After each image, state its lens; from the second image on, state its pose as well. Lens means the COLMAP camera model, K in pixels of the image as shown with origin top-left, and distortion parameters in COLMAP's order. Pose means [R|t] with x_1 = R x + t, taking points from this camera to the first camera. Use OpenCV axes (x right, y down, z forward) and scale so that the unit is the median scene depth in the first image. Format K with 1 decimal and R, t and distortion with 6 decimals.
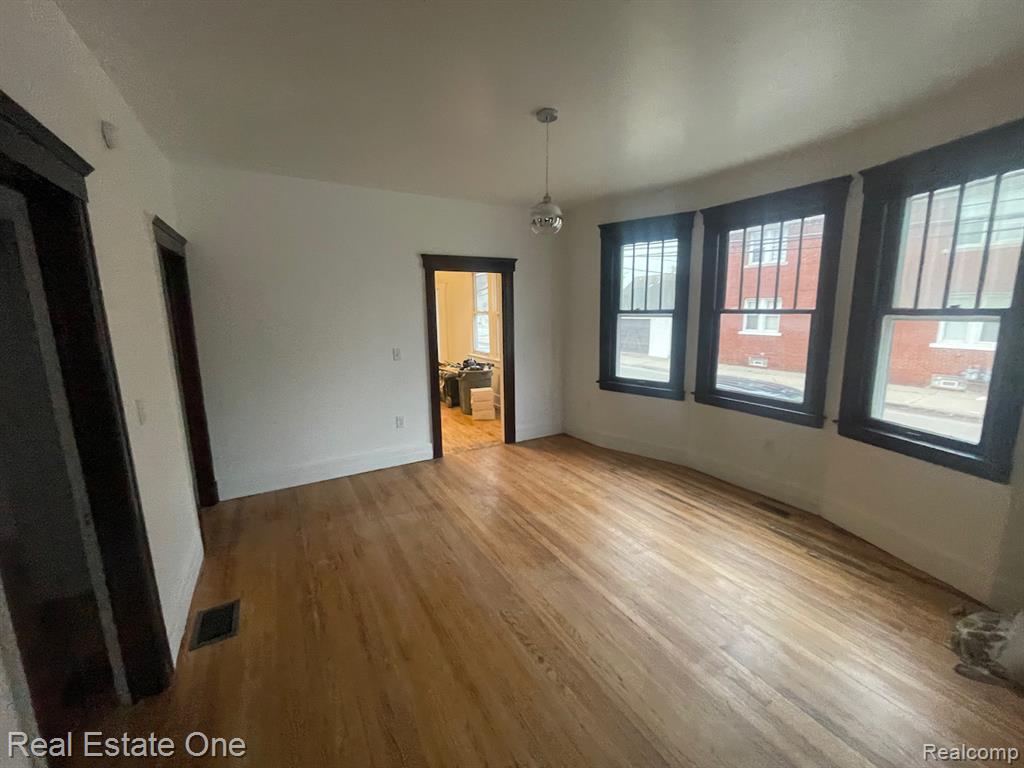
lens RADIAL K [[417.1, 0, 513.3], [0, 417.1, 382.8], [0, 0, 1]] dist [0.000569, 0.000102]
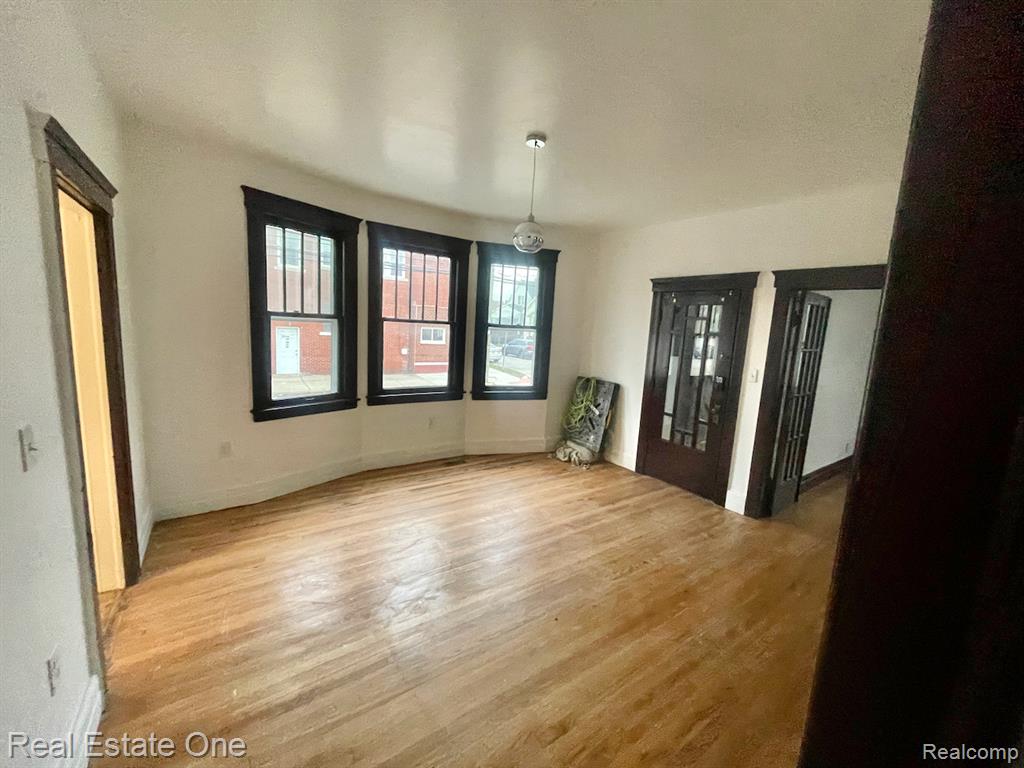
lens RADIAL K [[417.1, 0, 513.3], [0, 417.1, 382.8], [0, 0, 1]] dist [0.000569, 0.000102]
pose [[-0.105860, -0.137302, 0.984856, -0.789251], [0.116701, 0.981862, 0.149428, -0.158152], [-0.987509, 0.130752, -0.087916, 0.937638]]
